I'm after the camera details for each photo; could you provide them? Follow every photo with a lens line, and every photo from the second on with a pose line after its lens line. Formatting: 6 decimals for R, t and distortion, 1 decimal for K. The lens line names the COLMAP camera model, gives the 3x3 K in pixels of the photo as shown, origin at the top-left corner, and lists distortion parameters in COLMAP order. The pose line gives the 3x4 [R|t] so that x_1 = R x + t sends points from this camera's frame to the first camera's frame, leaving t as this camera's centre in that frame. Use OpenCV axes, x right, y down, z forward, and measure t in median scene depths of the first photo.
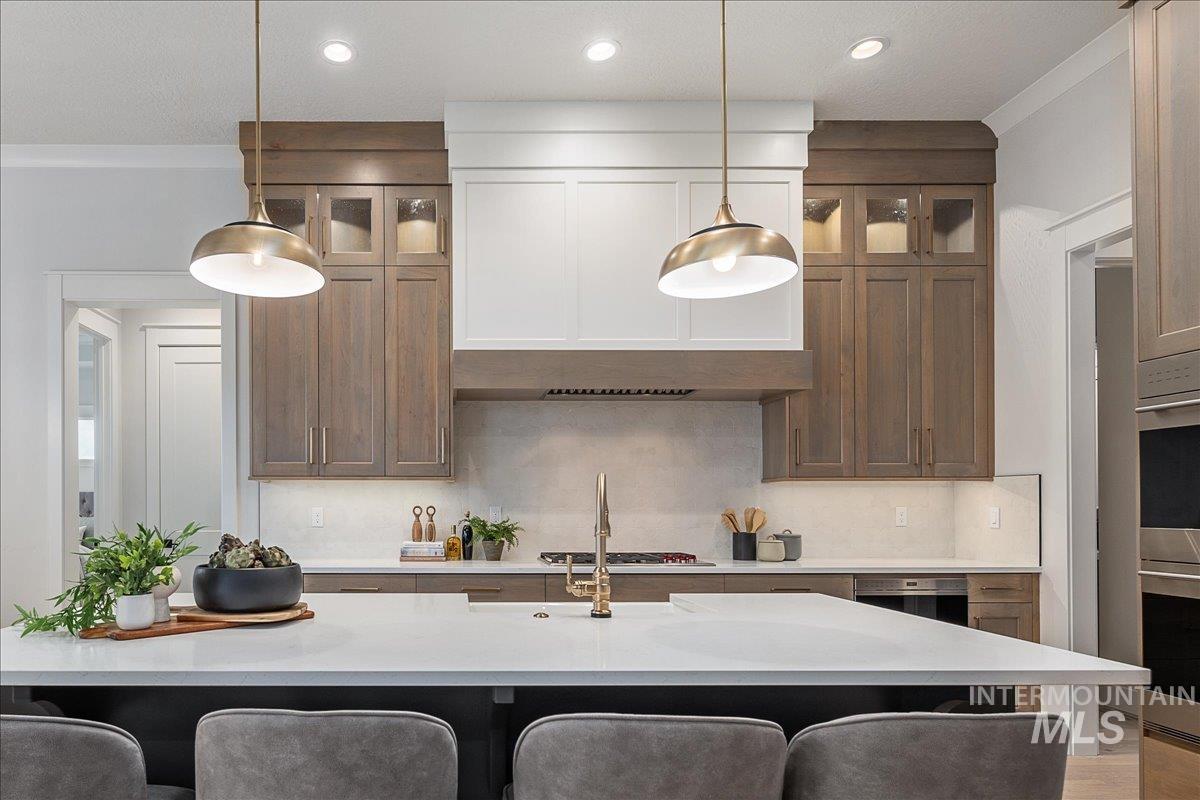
lens RADIAL K [[728.8, 0, 469.6], [0, 728.8, 504.7], [0, 0, 1]] dist [-0.002513, 0.000080]
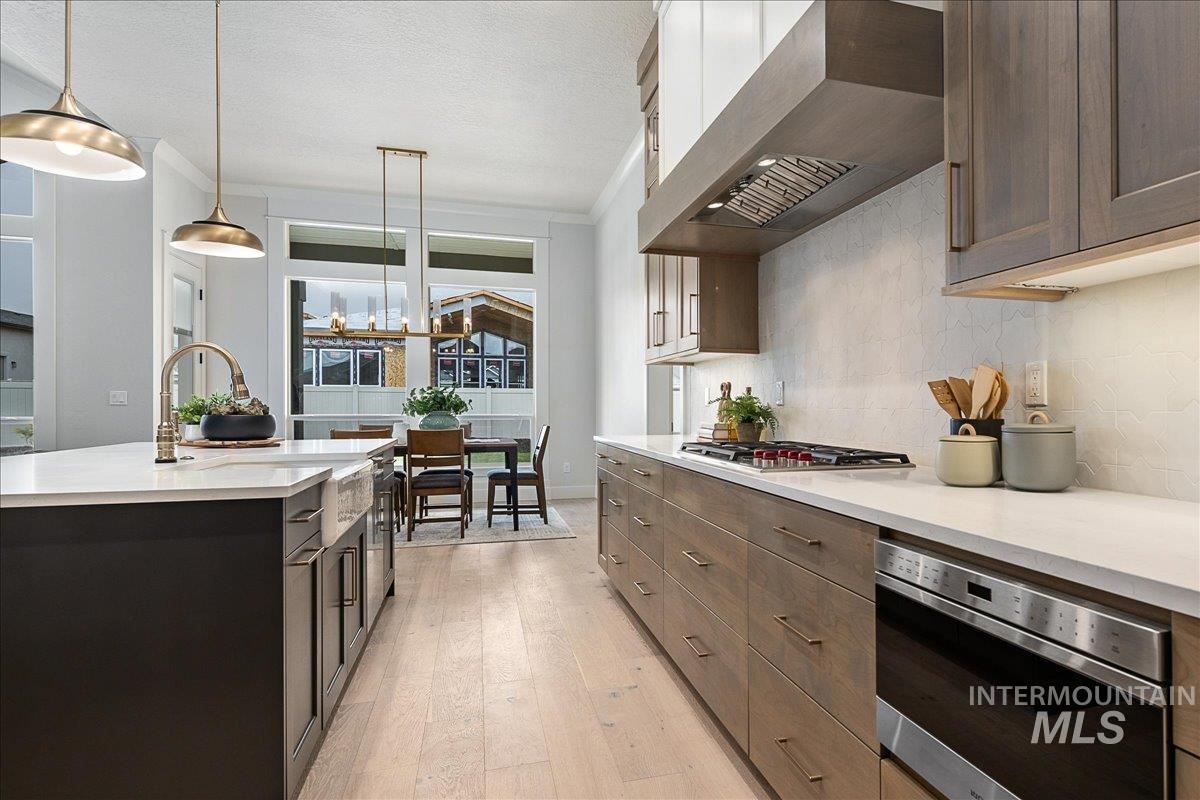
lens RADIAL K [[701.1, 0, 728.2], [0, 701.1, 407.7], [0, 0, 1]] dist [0.002742, -0.002179]
pose [[0.341709, 0.002301, -0.939803, 0.771279], [0.002113, 0.999993, 0.003217, 0.030870], [0.939803, -0.003085, 0.341702, 0.729979]]
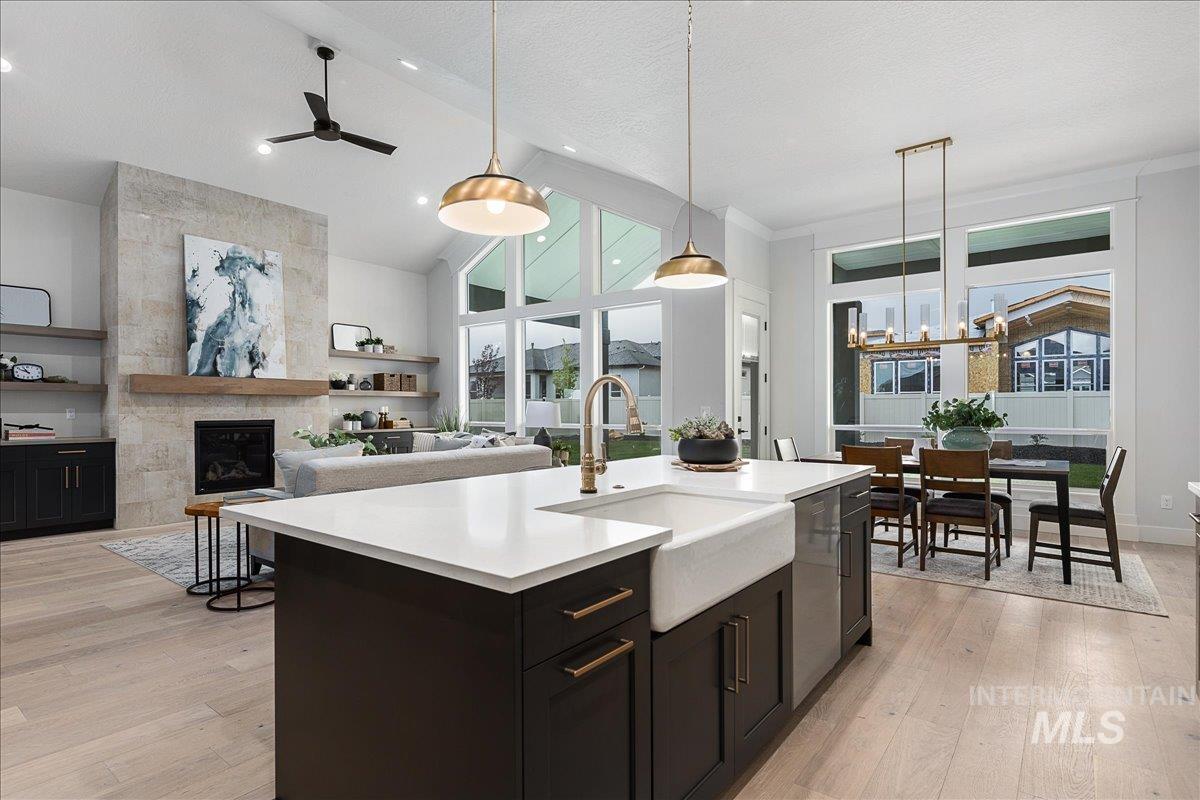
lens RADIAL K [[612.1, 0, 595.4], [0, 612.1, 409.8], [0, 0, 1]] dist [0.002598, 0.000525]
pose [[-0.607205, 0.002149, -0.794542, 0.483000], [0.004443, 0.999990, -0.000690, 0.006919], [0.794533, -0.003950, -0.607209, 0.812906]]
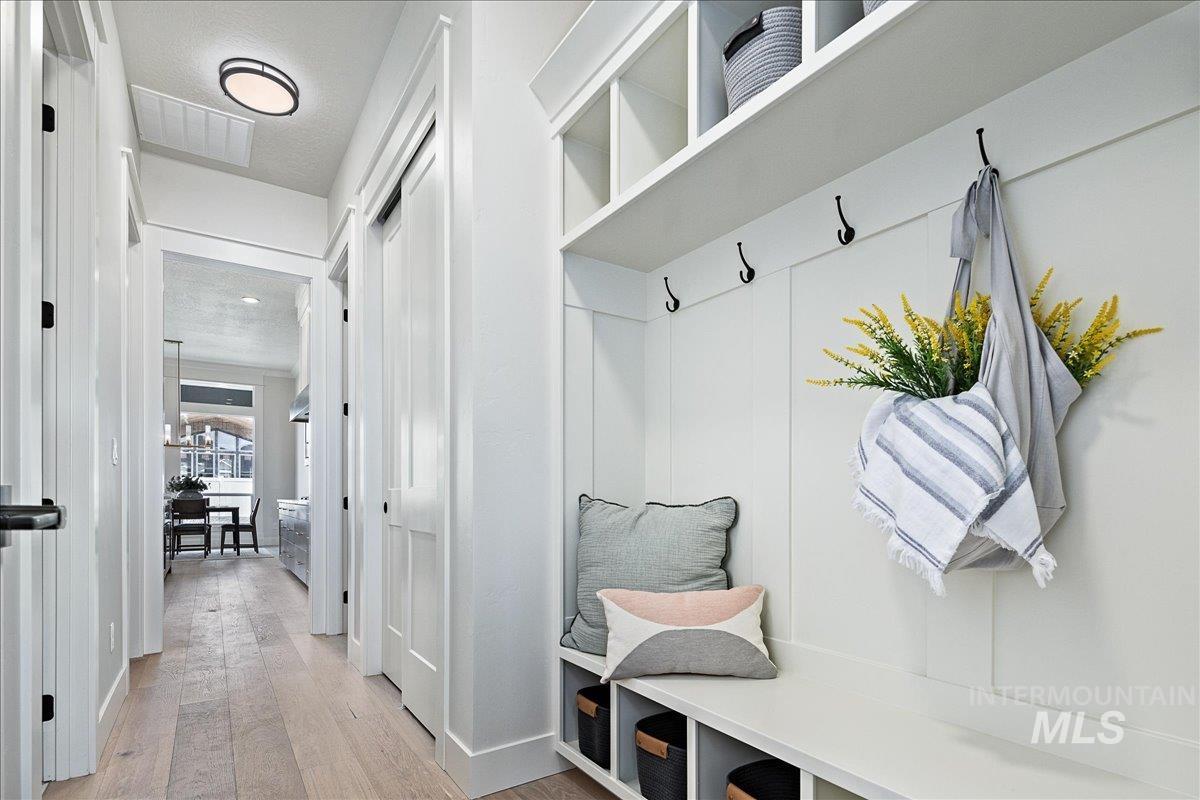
lens RADIAL K [[567.5, 0, 578.5], [0, 567.5, 492.5], [0, 0, 1]] dist [-0.002851, -0.000368]
pose [[0.548612, -0.002928, -0.836072, 1.761619], [0.002593, 0.999995, -0.001801, 0.061018], [0.836073, -0.001180, 0.548617, 0.713741]]
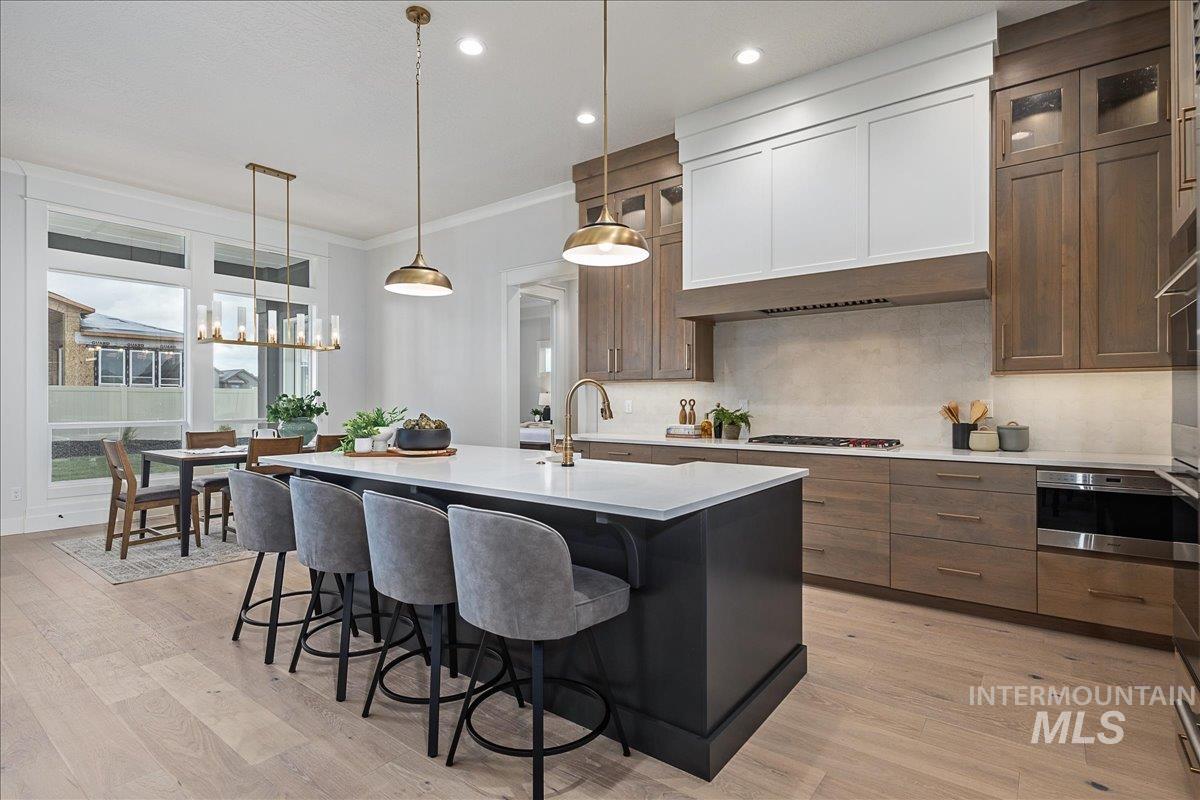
lens RADIAL K [[579.6, 0, 599.2], [0, 579.6, 397.4], [0, 0, 1]] dist [0.004129, -0.002810]
pose [[0.798262, -0.003975, -0.602297, 0.493441], [0.002866, 0.999992, -0.002802, 0.000518], [0.602304, 0.000511, 0.798267, -0.005736]]
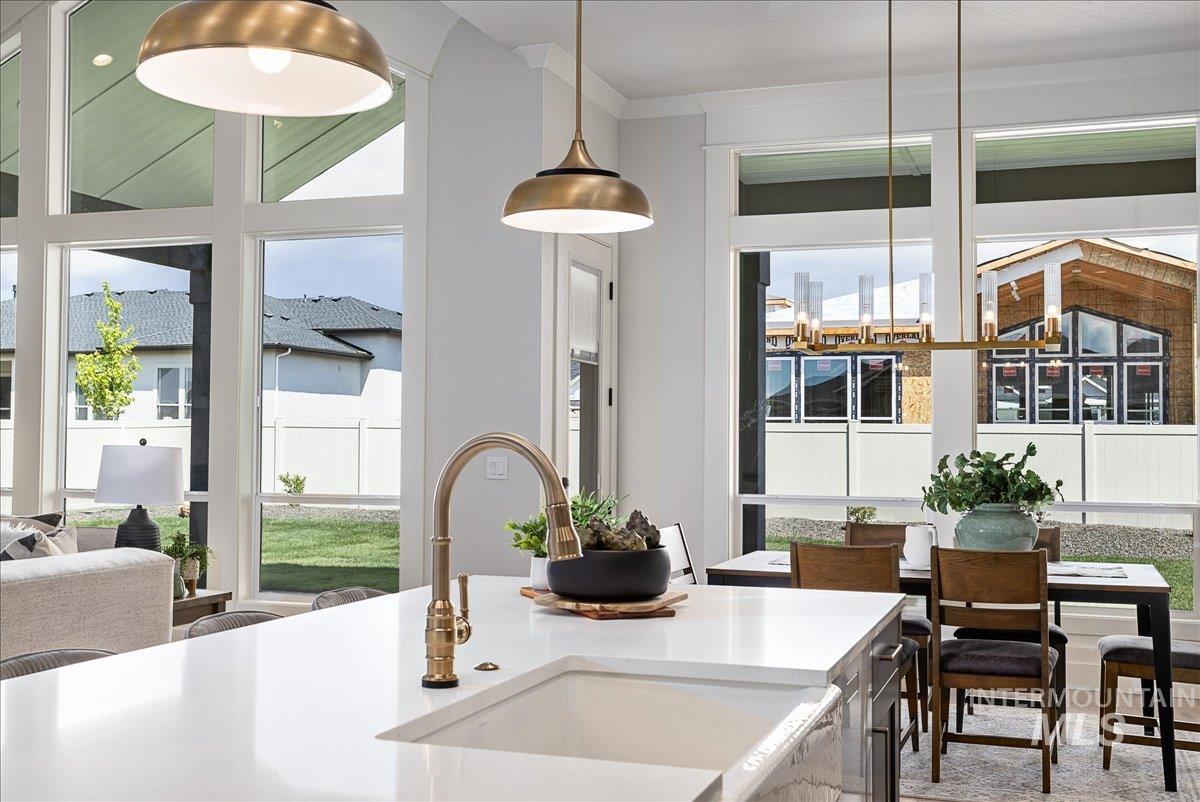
lens RADIAL K [[1320.4, 0, 606.7], [0, 1320.4, 390.5], [0, 0, 1]] dist [0.019119, 0.000000]
pose [[-0.321901, -0.041141, -0.945879, 0.544222], [-0.005617, 0.999121, -0.041546, -0.017122], [0.946757, -0.008060, -0.321849, 0.721139]]
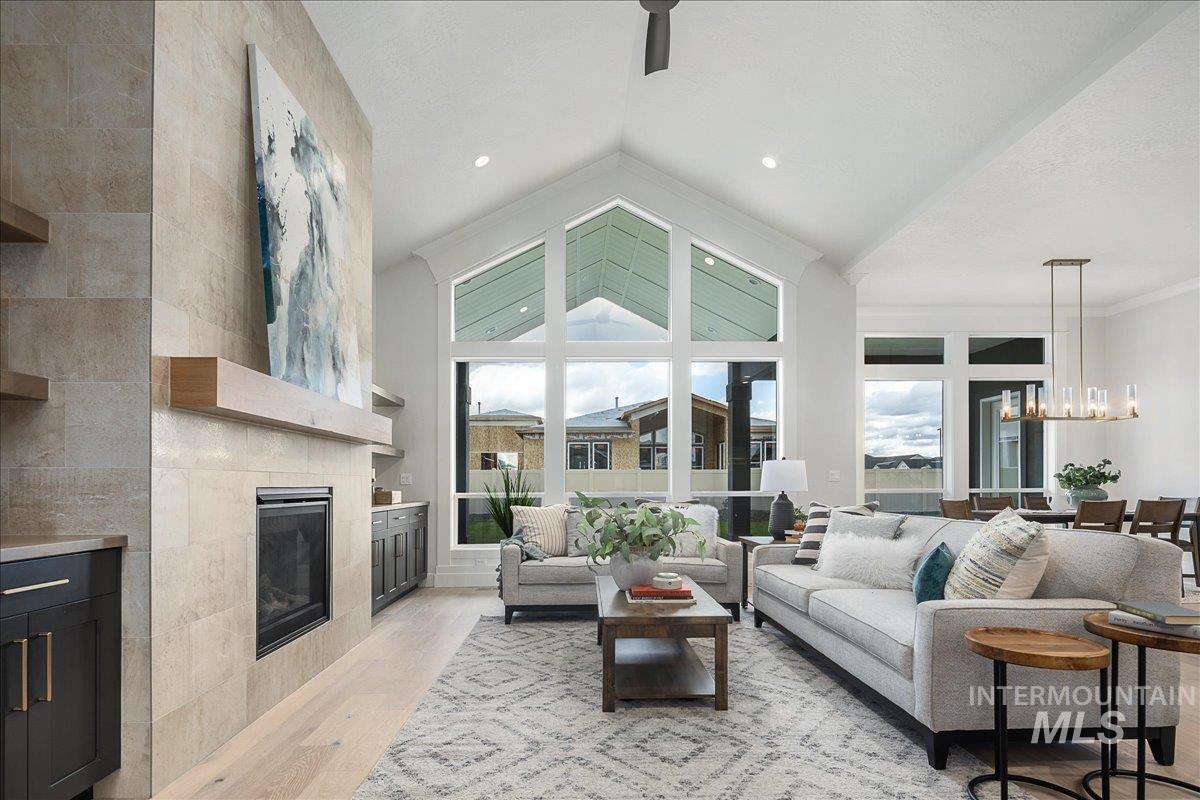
lens RADIAL K [[579.6, 0, 602.1], [0, 579.6, 482.0], [0, 0, 1]] dist [0.004129, -0.002810]
pose [[0.042261, -0.005920, -0.999089, 0.512213], [0.009688, 0.999938, -0.005515, 0.031638], [0.999060, -0.009446, 0.042316, -0.627733]]
